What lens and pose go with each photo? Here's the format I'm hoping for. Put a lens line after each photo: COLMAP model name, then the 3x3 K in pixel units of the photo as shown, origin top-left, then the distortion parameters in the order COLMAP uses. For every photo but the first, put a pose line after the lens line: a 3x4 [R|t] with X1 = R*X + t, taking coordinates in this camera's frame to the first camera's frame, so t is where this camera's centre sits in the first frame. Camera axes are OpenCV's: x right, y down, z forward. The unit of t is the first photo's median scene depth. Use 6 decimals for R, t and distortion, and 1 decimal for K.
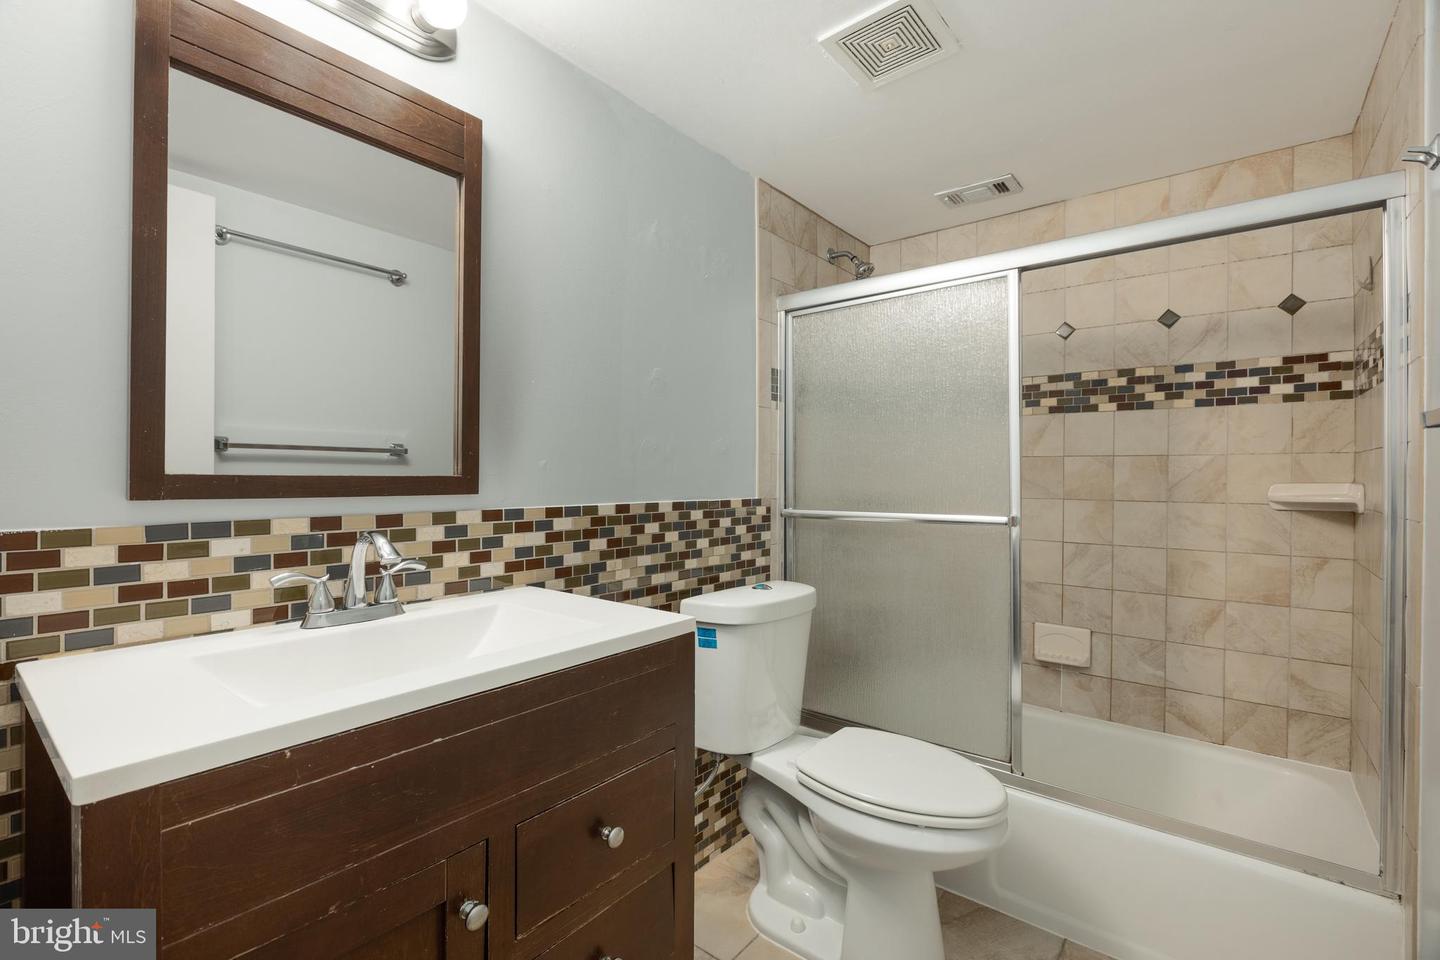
lens RADIAL K [[653.8, 0, 711.2], [0, 653.8, 478.4], [0, 0, 1]] dist [-0.004280, -0.000787]
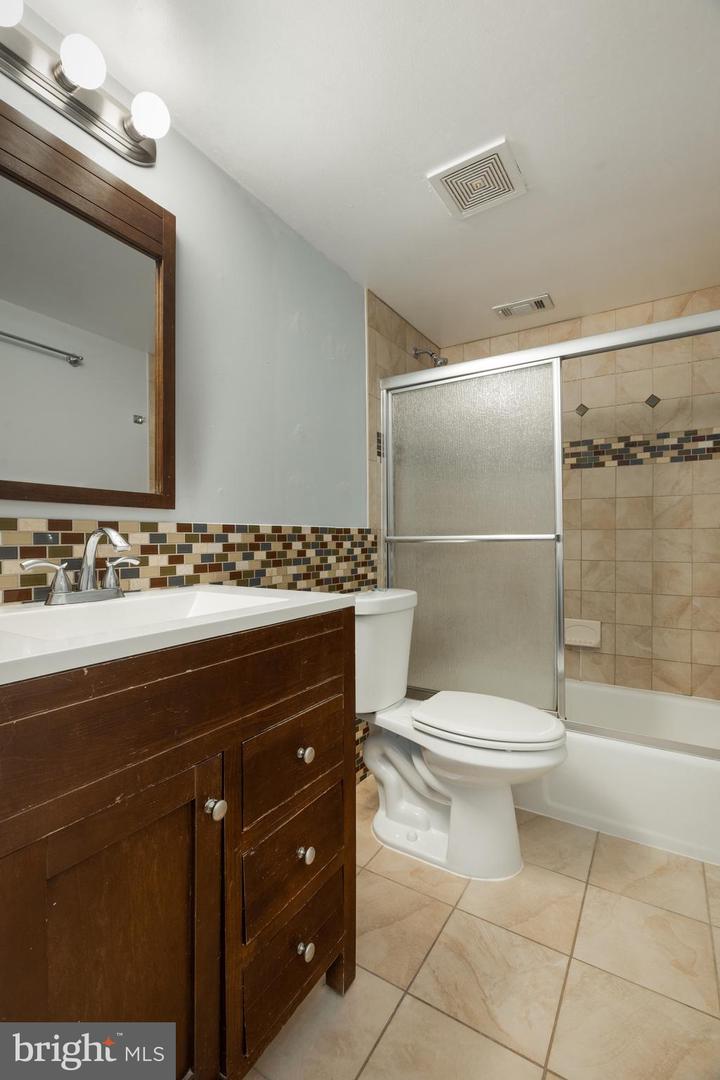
lens RADIAL K [[490.3, 0, 354.1], [0, 490.3, 538.9], [0, 0, 1]] dist [-0.004280, -0.000787]
pose [[0.993685, -0.007795, 0.111937, -0.085485], [0.007607, 0.999969, 0.002105, 0.060349], [-0.111950, -0.001240, 0.993713, 0.007518]]
